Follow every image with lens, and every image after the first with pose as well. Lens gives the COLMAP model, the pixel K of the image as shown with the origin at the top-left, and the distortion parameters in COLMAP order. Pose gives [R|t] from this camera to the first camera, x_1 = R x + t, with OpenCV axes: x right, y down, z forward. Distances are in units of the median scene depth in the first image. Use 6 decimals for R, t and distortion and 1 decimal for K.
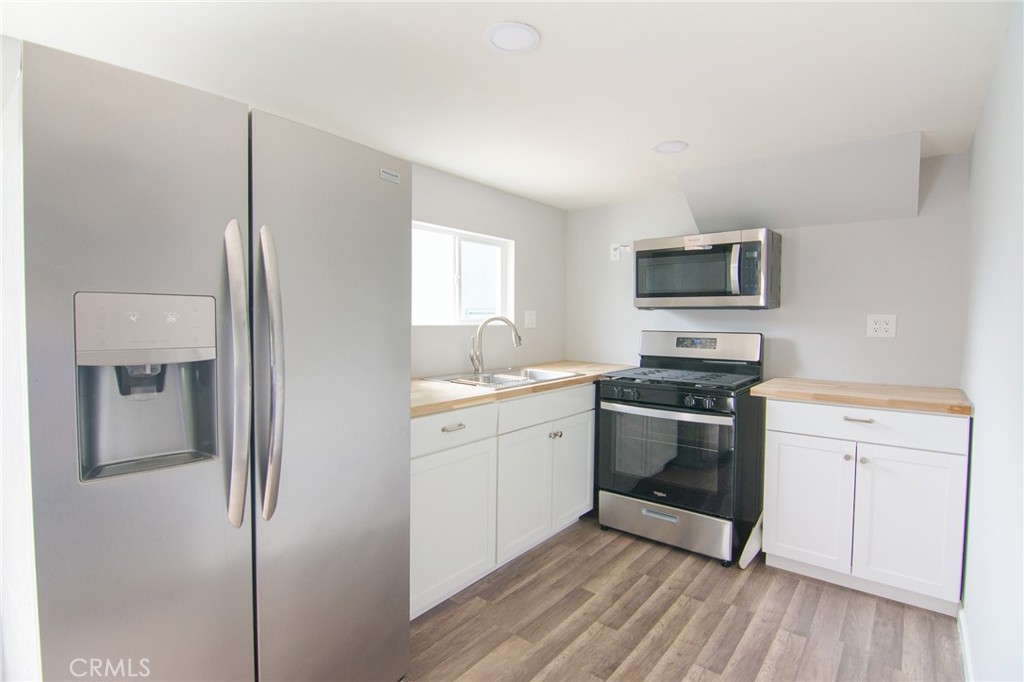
lens RADIAL K [[498.6, 0, 510.1], [0, 498.6, 337.2], [0, 0, 1]] dist [-0.001091, -0.011132]
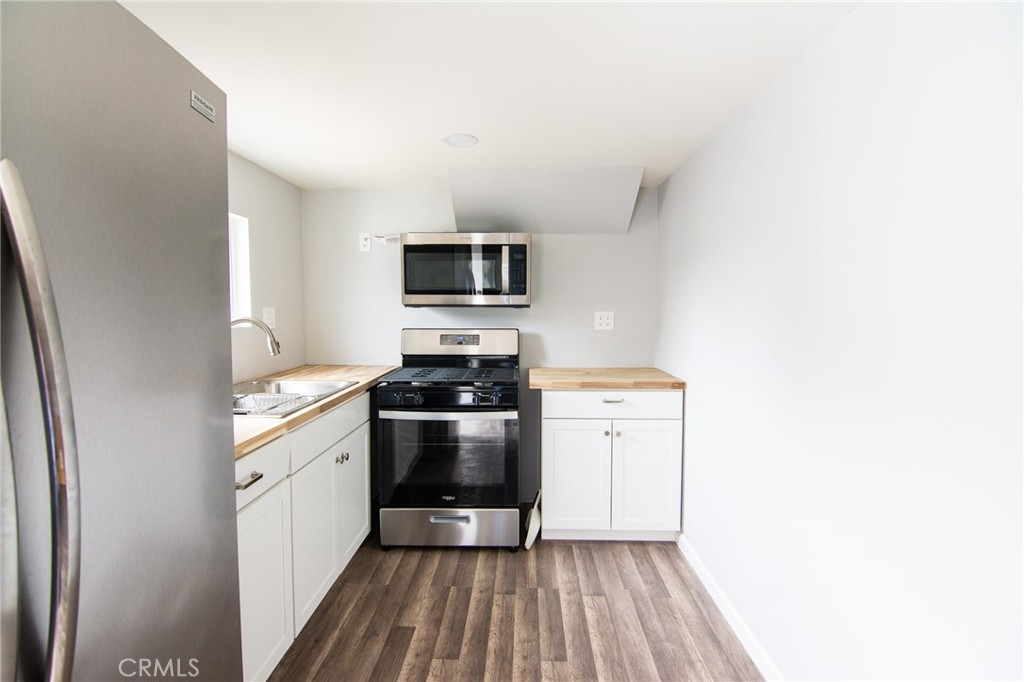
lens RADIAL K [[498.6, 0, 510.1], [0, 498.6, 337.2], [0, 0, 1]] dist [-0.001091, -0.011132]
pose [[0.793483, -0.041481, 0.607177, -0.199925], [0.026518, 0.999083, 0.033600, -0.031540], [-0.608014, -0.010560, 0.793856, 0.172002]]
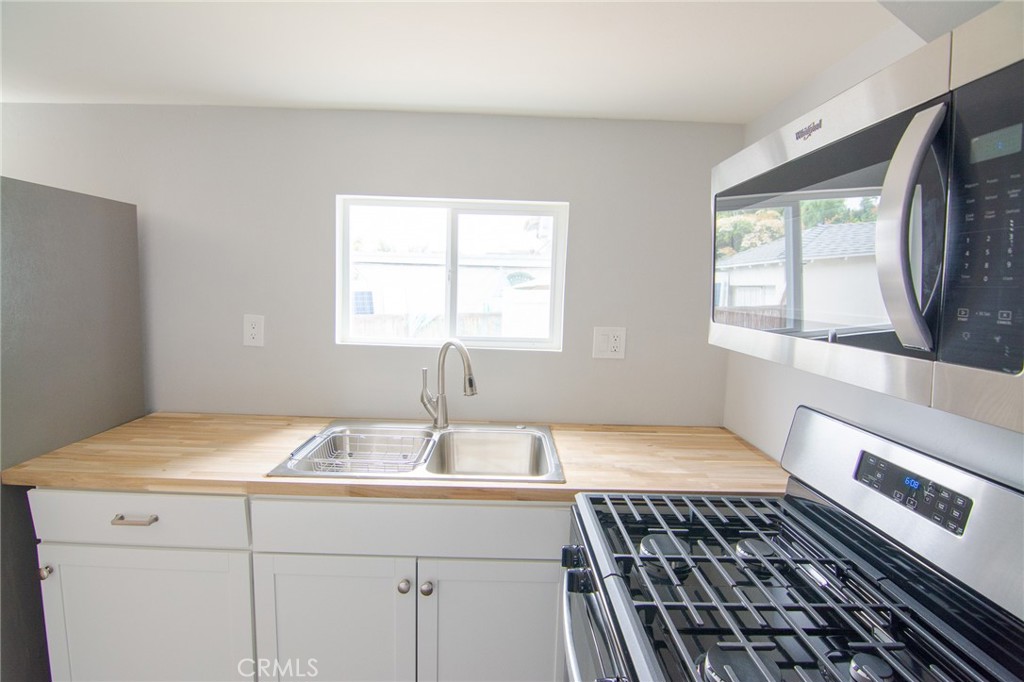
lens RADIAL K [[498.6, 0, 510.1], [0, 498.6, 337.2], [0, 0, 1]] dist [-0.001091, -0.011132]
pose [[0.639328, 0.091217, -0.763505, 0.553379], [-0.056248, 0.995827, 0.071872, -0.106877], [0.766874, -0.003004, 0.641790, 0.797782]]
